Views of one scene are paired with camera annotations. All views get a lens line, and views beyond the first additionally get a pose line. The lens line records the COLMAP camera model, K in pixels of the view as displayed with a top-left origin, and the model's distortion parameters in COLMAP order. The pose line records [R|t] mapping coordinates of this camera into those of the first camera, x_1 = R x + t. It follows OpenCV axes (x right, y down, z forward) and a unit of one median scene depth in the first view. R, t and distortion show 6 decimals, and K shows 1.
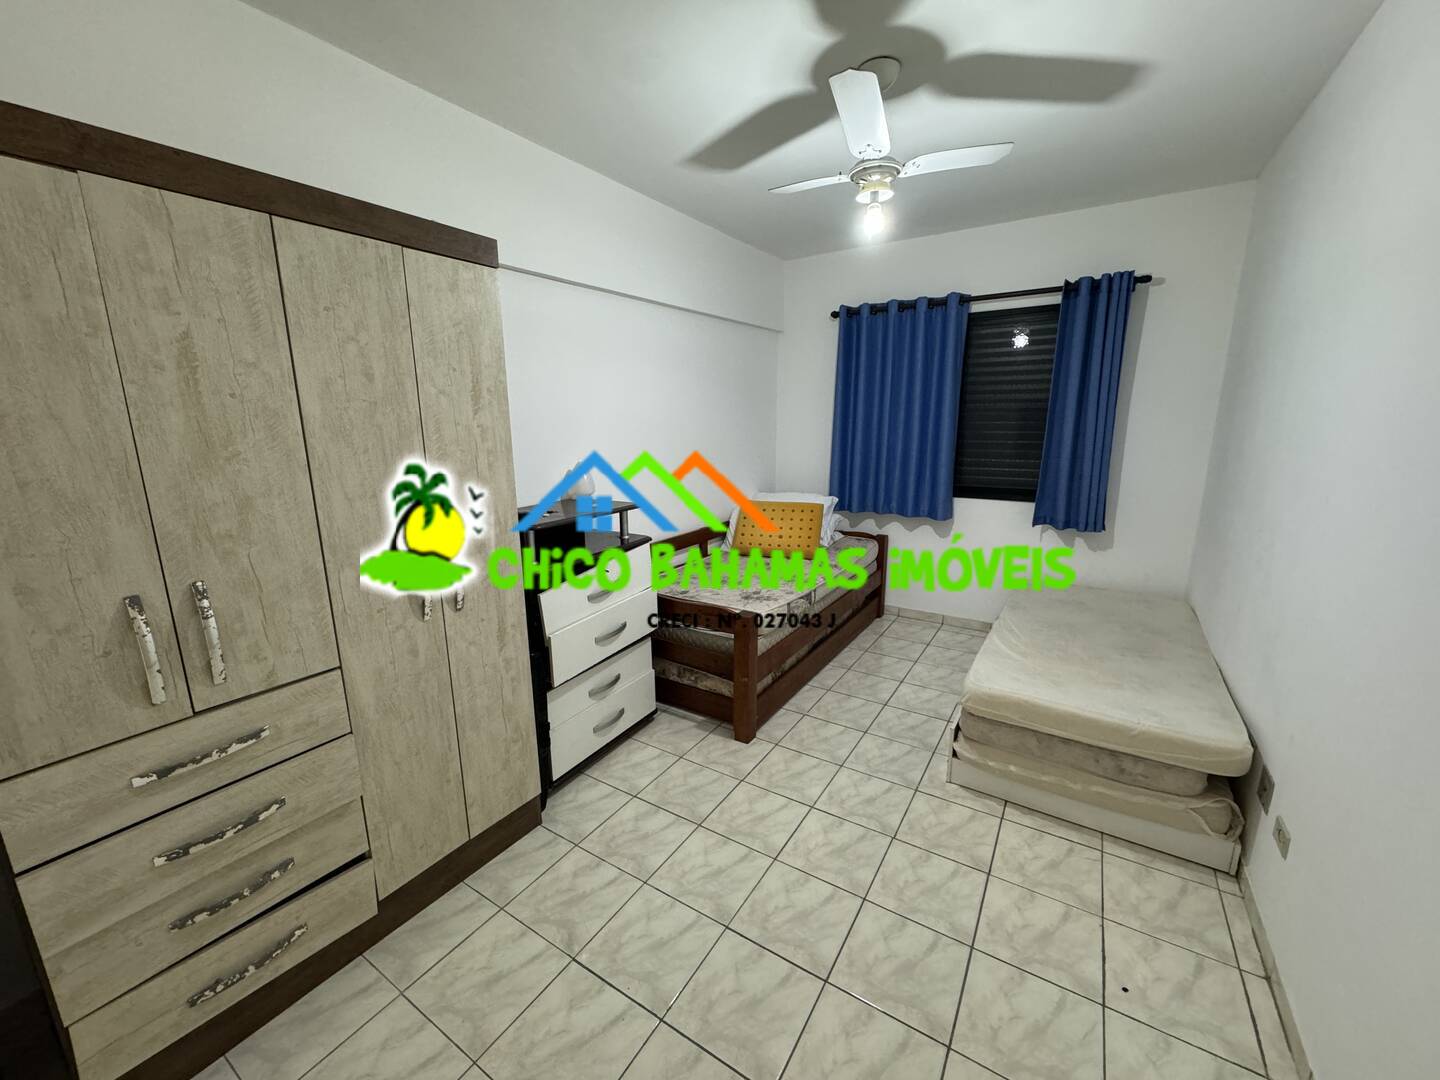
lens RADIAL K [[571.9, 0, 720.0], [0, 571.9, 540.0], [0, 0, 1]] dist [-0.003131, 0.000528]
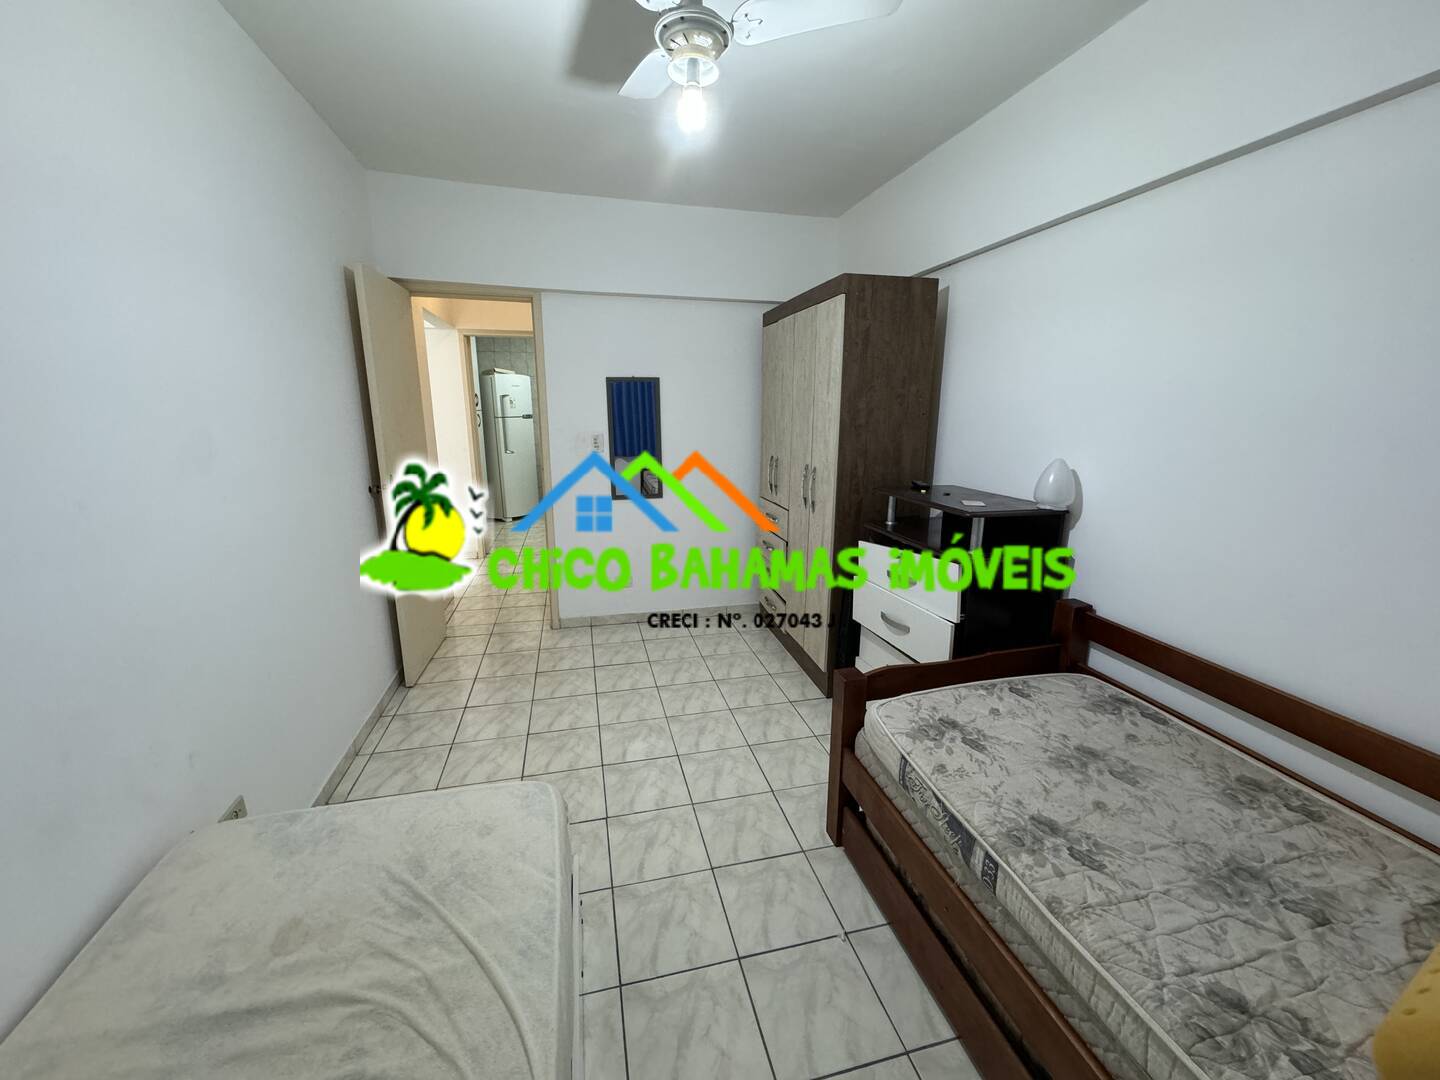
lens RADIAL K [[571.9, 0, 720.0], [0, 571.9, 540.0], [0, 0, 1]] dist [-0.003131, 0.000528]
pose [[-0.684609, 0.171461, -0.708457, 0.606232], [-0.161081, 0.912322, 0.376459, -0.253314], [0.710889, 0.371846, -0.596965, 1.190783]]
